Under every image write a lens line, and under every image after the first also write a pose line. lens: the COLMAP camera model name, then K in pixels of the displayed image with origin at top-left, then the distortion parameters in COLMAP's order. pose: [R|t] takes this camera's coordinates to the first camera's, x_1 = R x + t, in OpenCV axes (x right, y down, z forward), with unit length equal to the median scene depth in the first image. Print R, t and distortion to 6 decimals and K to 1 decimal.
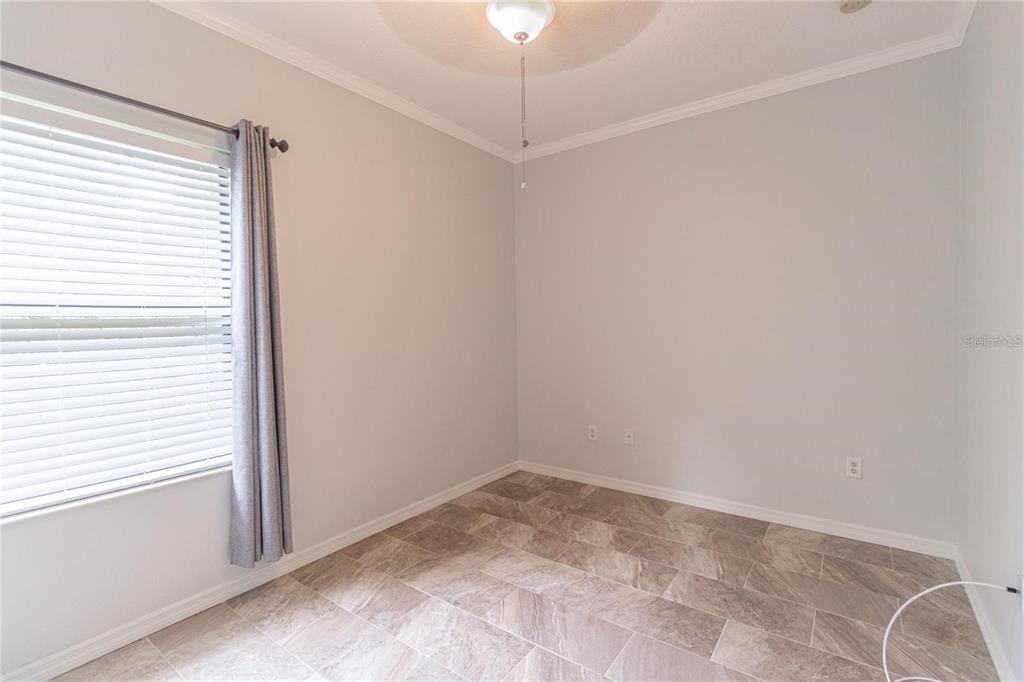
lens RADIAL K [[471.1, 0, 514.6], [0, 471.1, 338.6], [0, 0, 1]] dist [0.003832, -0.001121]
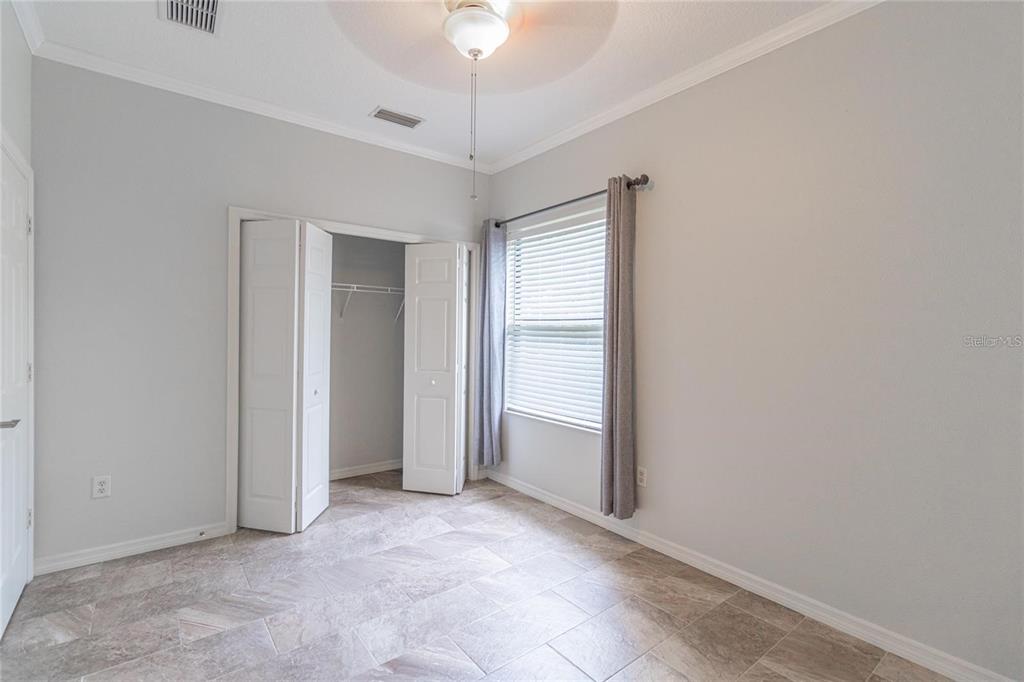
lens RADIAL K [[471.1, 0, 514.7], [0, 471.1, 335.7], [0, 0, 1]] dist [0.003832, -0.001121]
pose [[-0.260926, 0.026917, -0.964983, 0.715202], [-0.036616, 0.998616, 0.037756, -0.051889], [0.964664, 0.045185, -0.259580, 0.978201]]
